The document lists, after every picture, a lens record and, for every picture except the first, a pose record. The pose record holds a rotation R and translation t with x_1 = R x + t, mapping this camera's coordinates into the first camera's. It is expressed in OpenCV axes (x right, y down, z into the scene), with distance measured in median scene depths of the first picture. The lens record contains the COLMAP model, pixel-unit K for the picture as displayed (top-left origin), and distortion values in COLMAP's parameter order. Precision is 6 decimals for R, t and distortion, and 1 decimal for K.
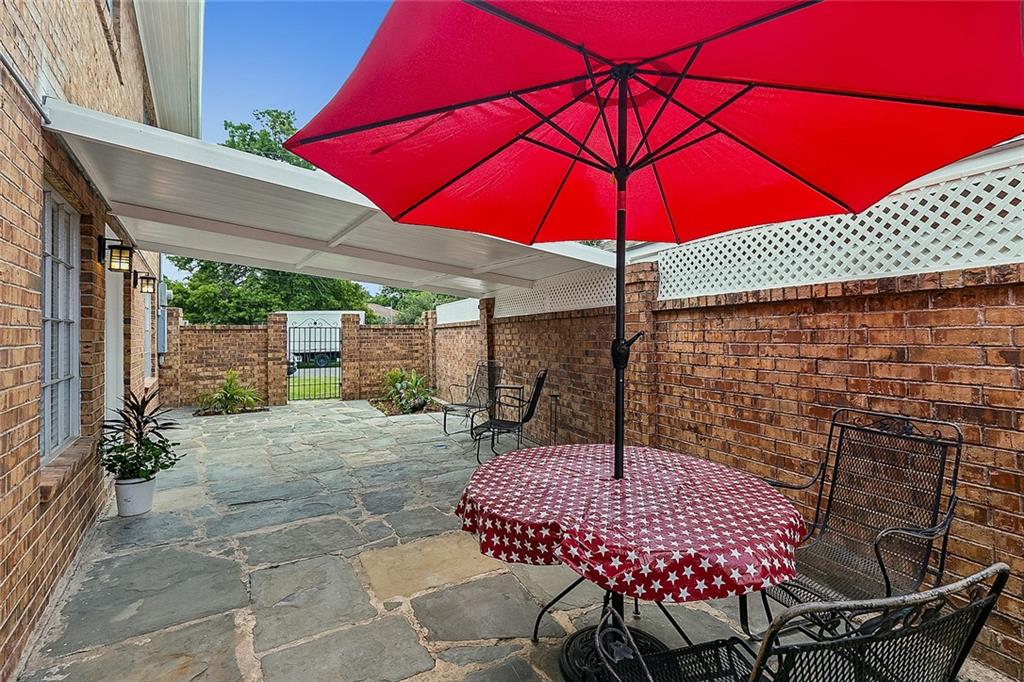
lens RADIAL K [[463.4, 0, 514.9], [0, 463.4, 333.6], [0, 0, 1]] dist [-0.000493, -0.000774]
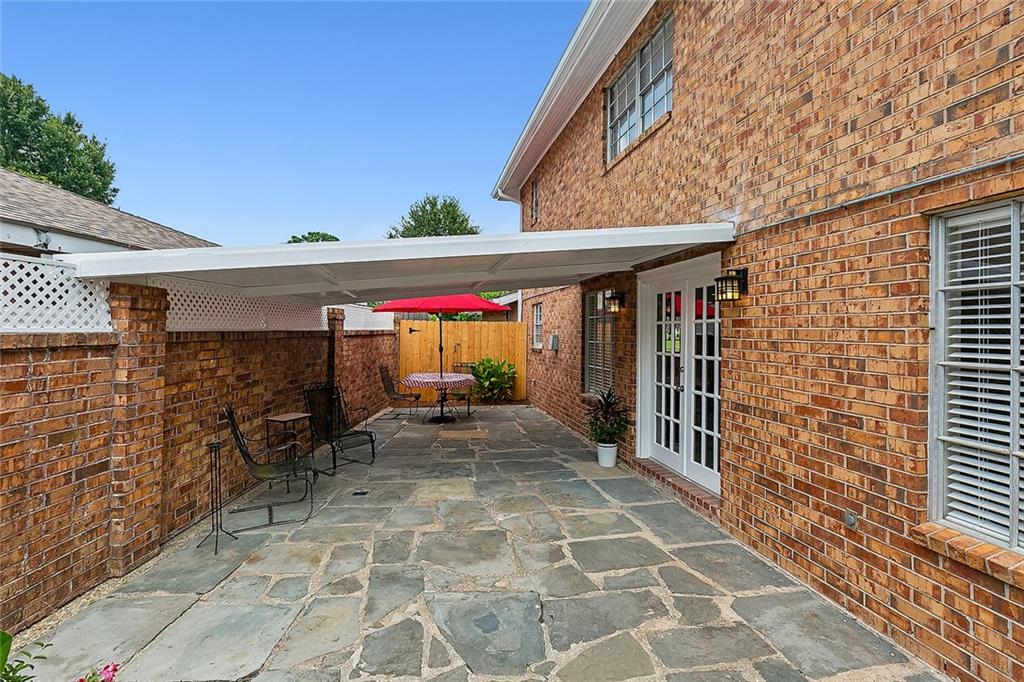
lens RADIAL K [[463.4, 0, 514.9], [0, 463.4, 333.6], [0, 0, 1]] dist [-0.000493, -0.000774]
pose [[-0.922661, -0.002035, 0.385606, -0.496397], [-0.001781, 0.999998, 0.001017, -0.027586], [-0.385607, 0.000252, -0.922663, 1.121748]]
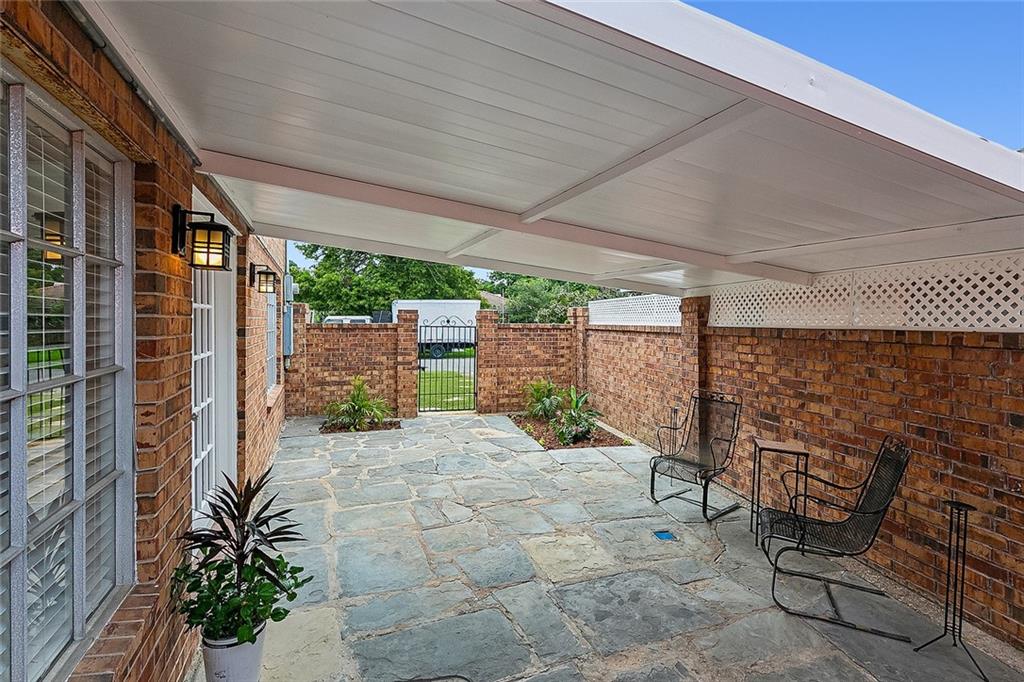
lens RADIAL K [[463.4, 0, 514.9], [0, 463.4, 333.6], [0, 0, 1]] dist [-0.000493, -0.000774]
pose [[0.978870, 0.022600, -0.203228, -0.161466], [-0.016080, 0.999303, 0.033674, -0.035114], [0.203848, -0.029695, 0.978552, 0.226761]]
